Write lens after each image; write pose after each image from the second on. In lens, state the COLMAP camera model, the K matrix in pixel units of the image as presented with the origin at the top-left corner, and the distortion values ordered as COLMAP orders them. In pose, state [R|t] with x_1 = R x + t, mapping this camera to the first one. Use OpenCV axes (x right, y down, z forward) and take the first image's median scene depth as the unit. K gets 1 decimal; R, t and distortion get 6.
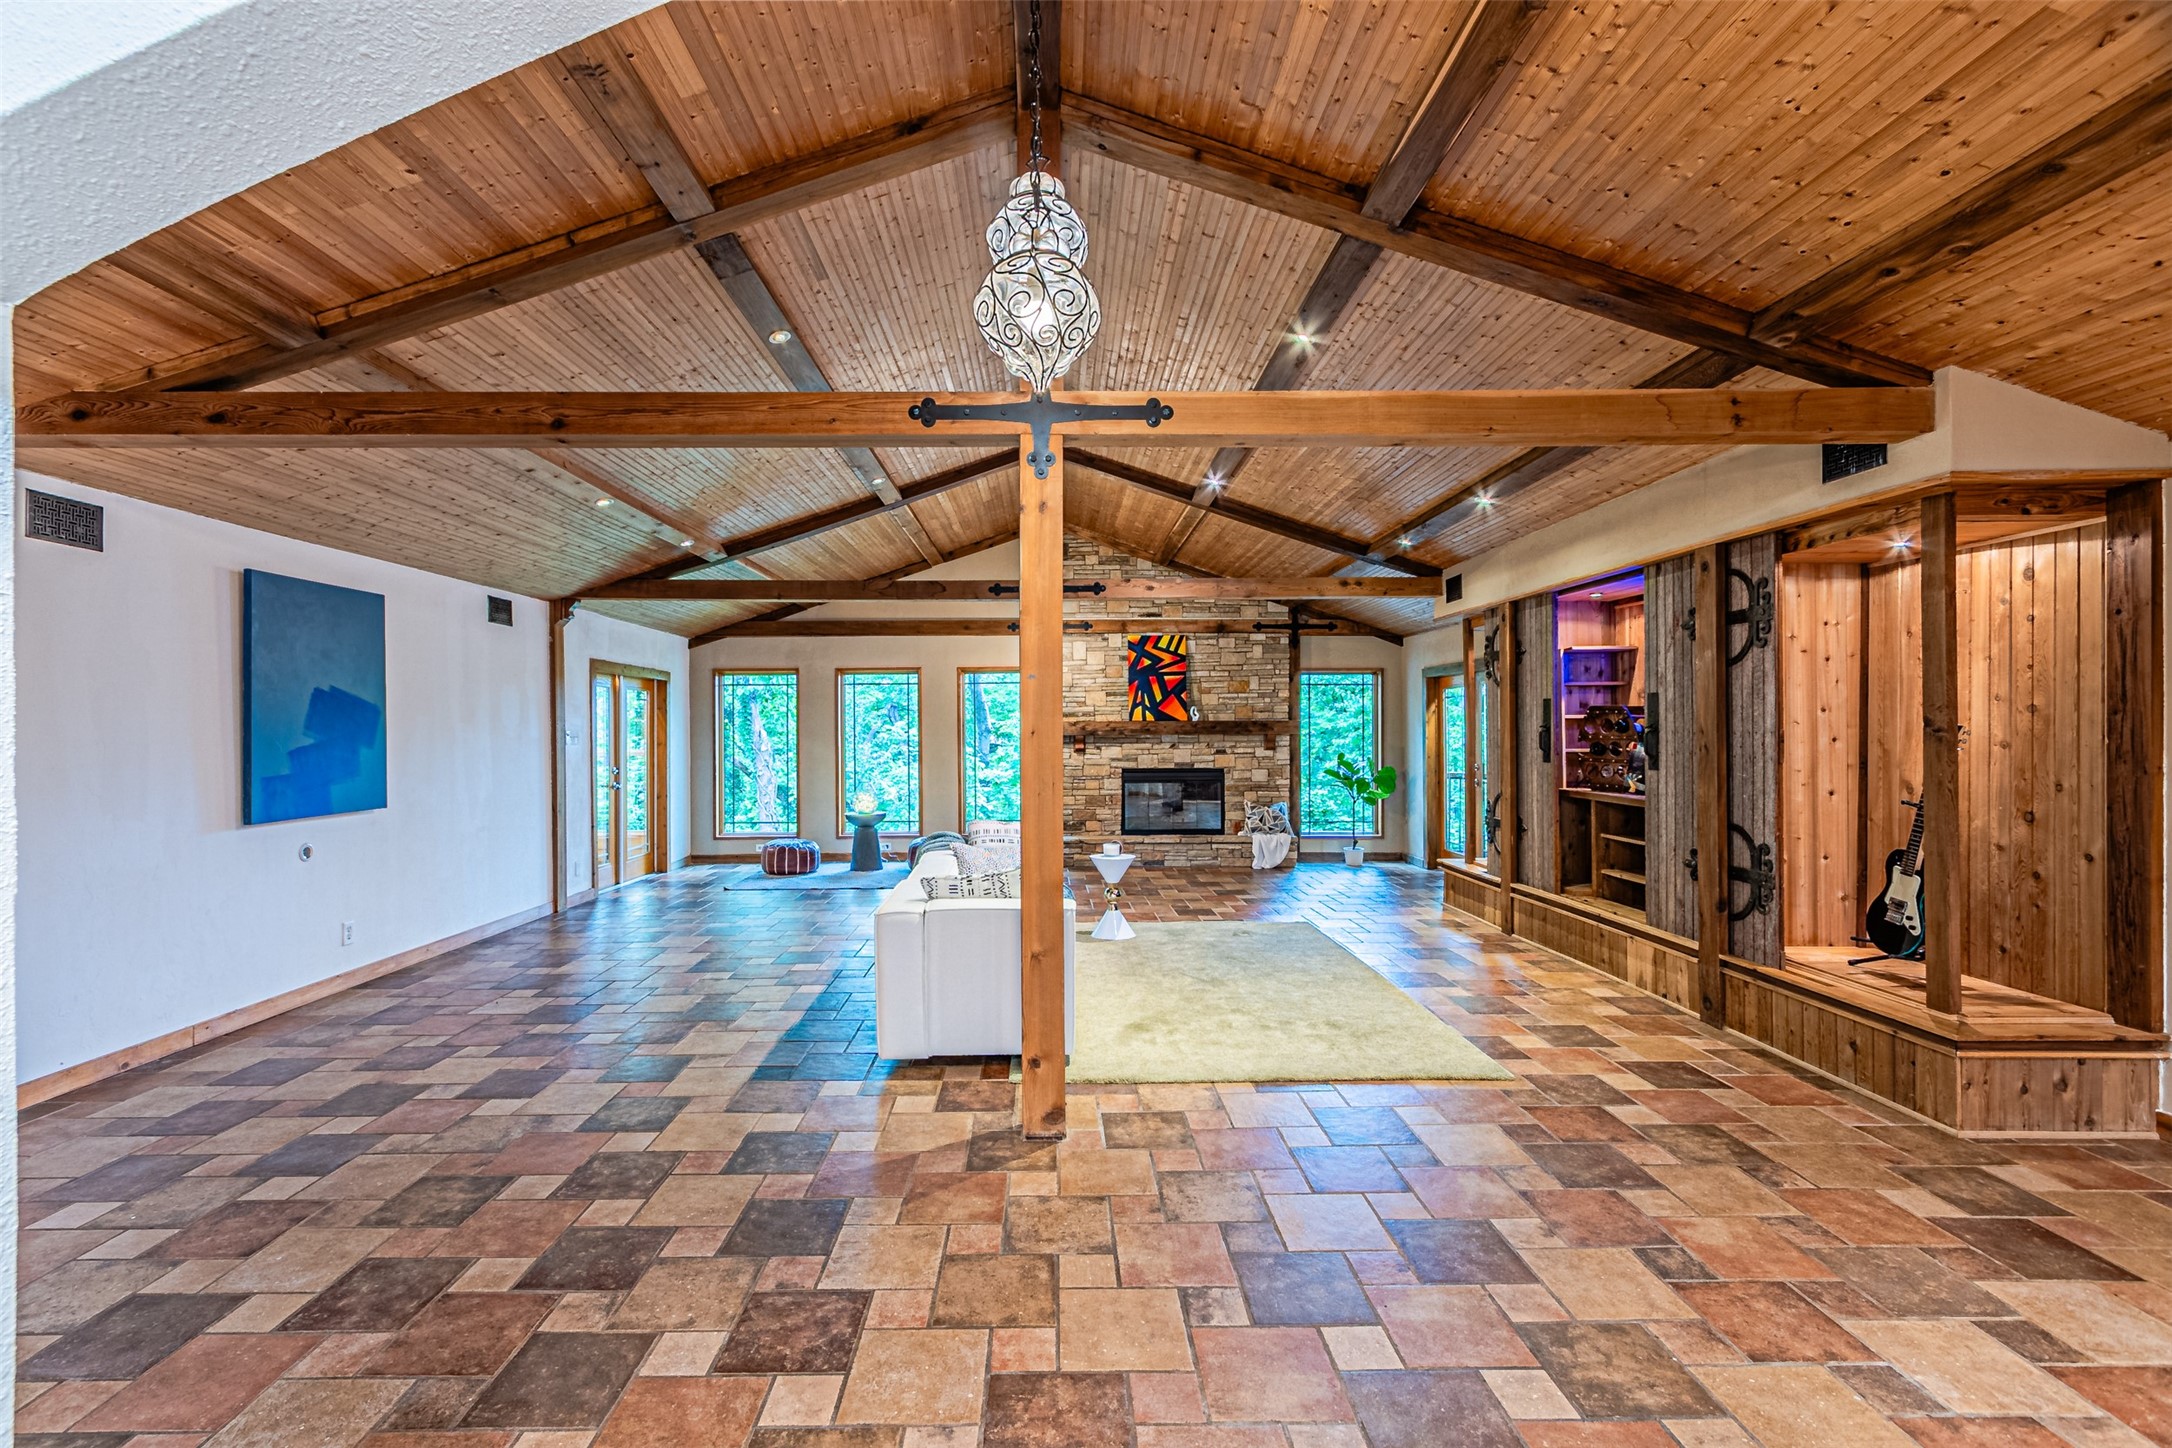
lens RADIAL K [[942.3, 0, 1061.5], [0, 942.3, 723.8], [0, 0, 1]] dist [0.001718, -0.000015]
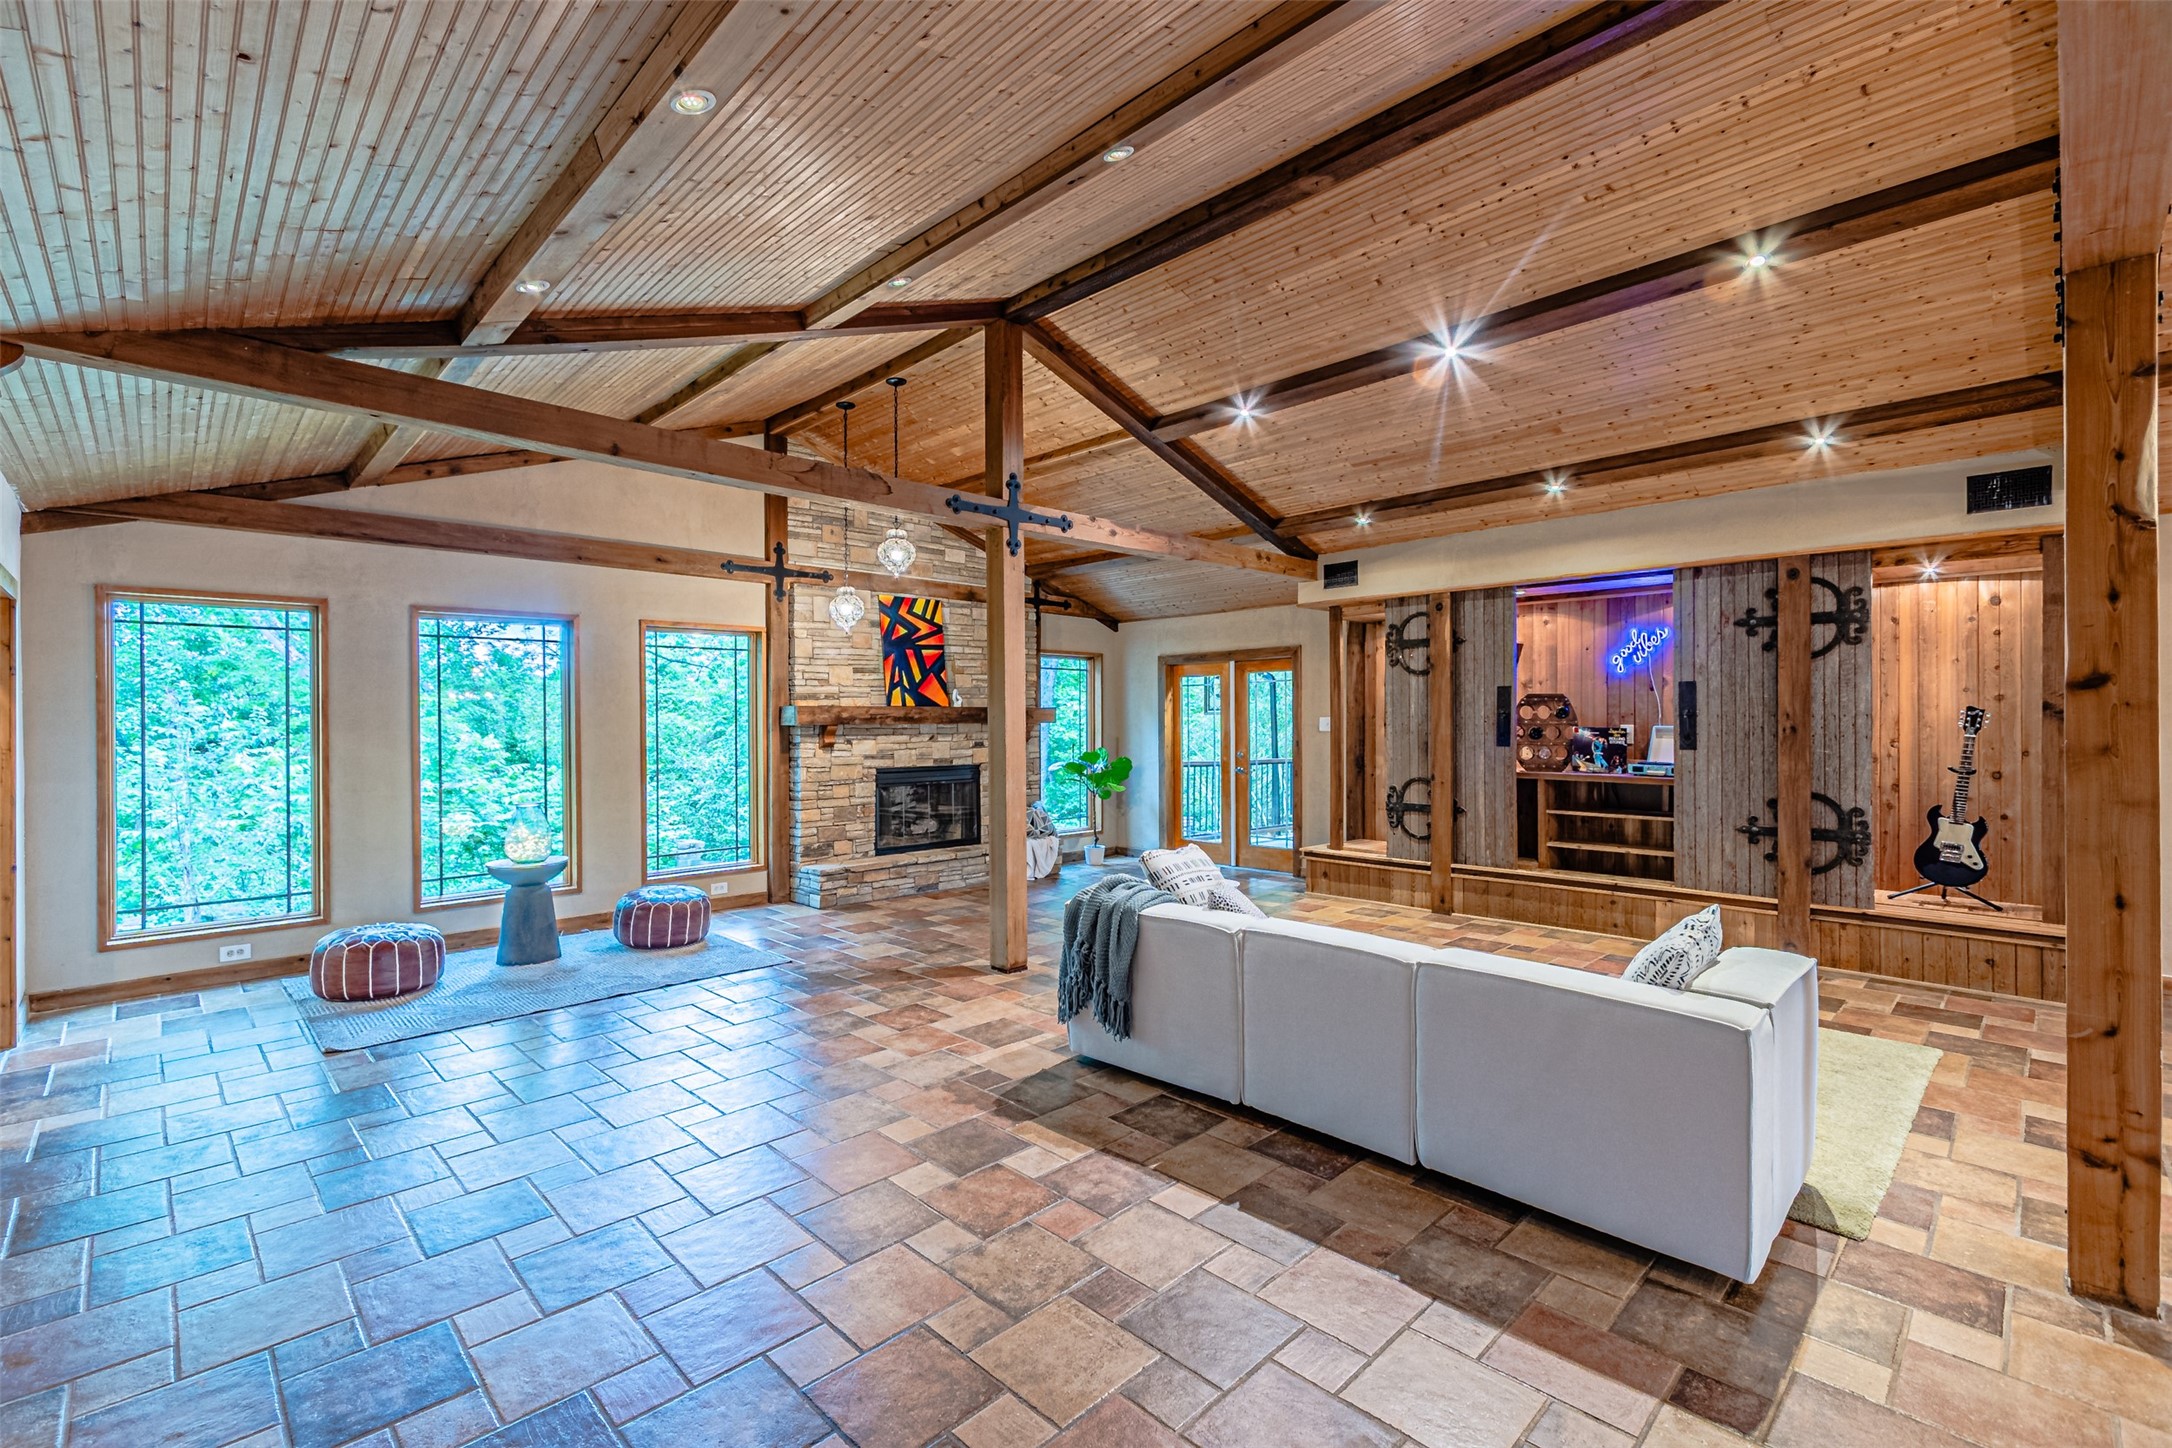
lens RADIAL K [[942.3, 0, 1061.5], [0, 942.3, 723.8], [0, 0, 1]] dist [0.001718, -0.000015]
pose [[0.730540, -0.001470, 0.682869, -0.579615], [-0.002656, 0.999984, 0.004994, 0.011913], [-0.682865, -0.005462, 0.730524, 0.575608]]
